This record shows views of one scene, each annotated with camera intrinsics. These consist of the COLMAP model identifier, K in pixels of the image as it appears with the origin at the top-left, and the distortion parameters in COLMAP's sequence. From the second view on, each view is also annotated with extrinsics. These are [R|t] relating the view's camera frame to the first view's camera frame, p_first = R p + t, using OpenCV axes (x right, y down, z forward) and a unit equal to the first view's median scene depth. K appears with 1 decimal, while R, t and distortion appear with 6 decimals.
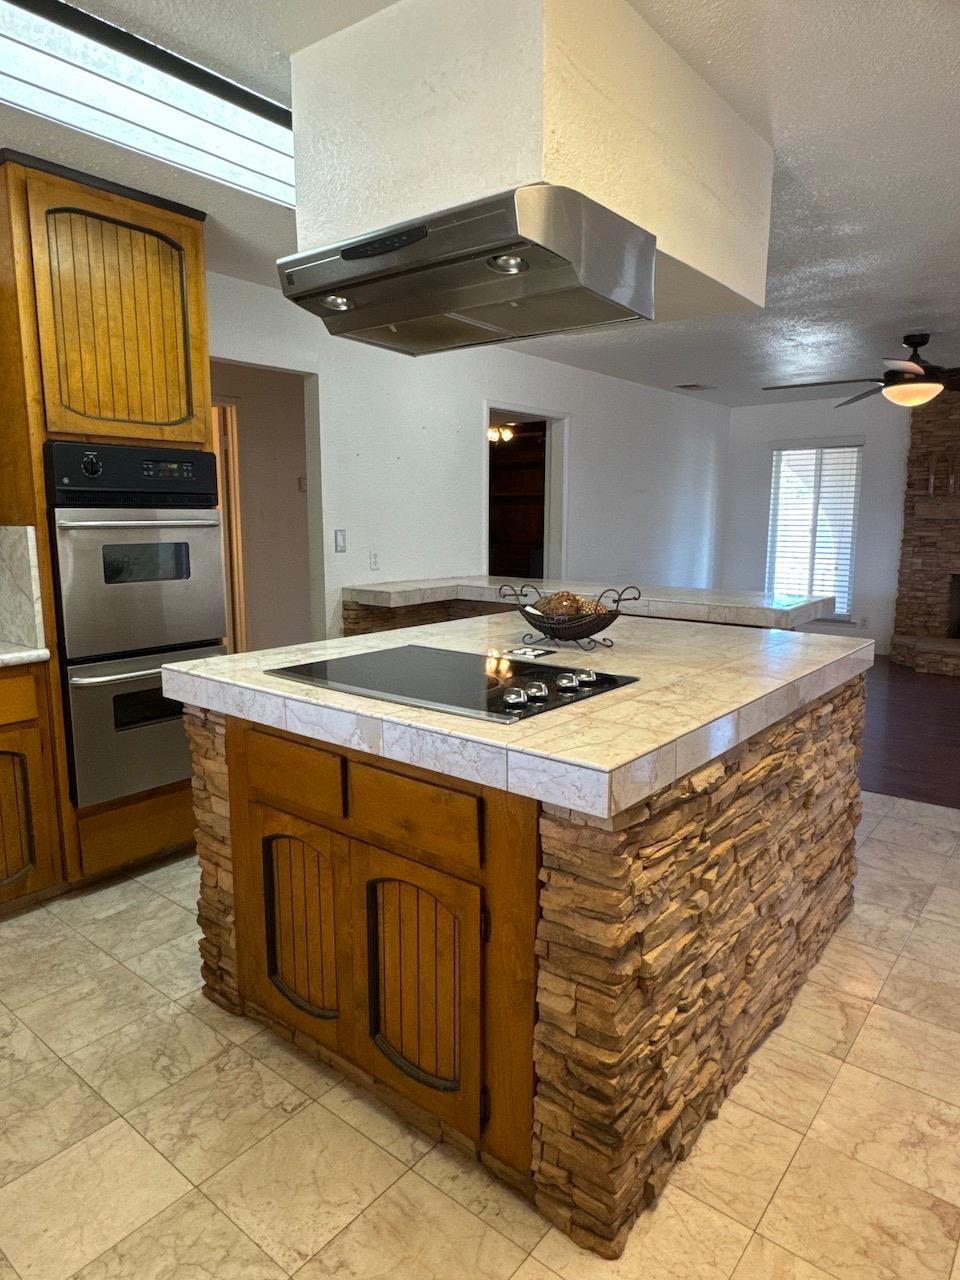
lens RADIAL K [[796.0, 0, 478.4], [0, 796.0, 637.3], [0, 0, 1]] dist [-0.000444, -0.000009]
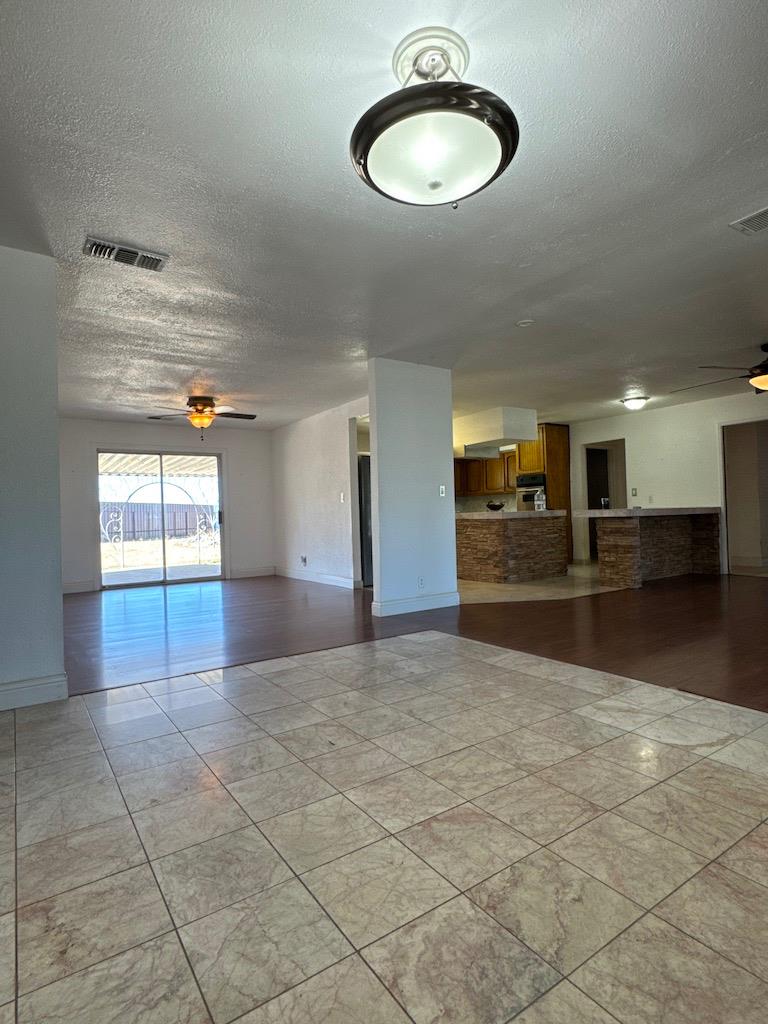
lens RADIAL K [[533.5, 0, 384.1], [0, 533.5, 510.5], [0, 0, 1]] dist [-0.006080, 0.000534]
pose [[-0.289907, 0.001269, -0.957054, 1.396577], [-0.115715, 0.992616, 0.036368, -0.015257], [0.950034, 0.121289, -0.287620, 0.514279]]
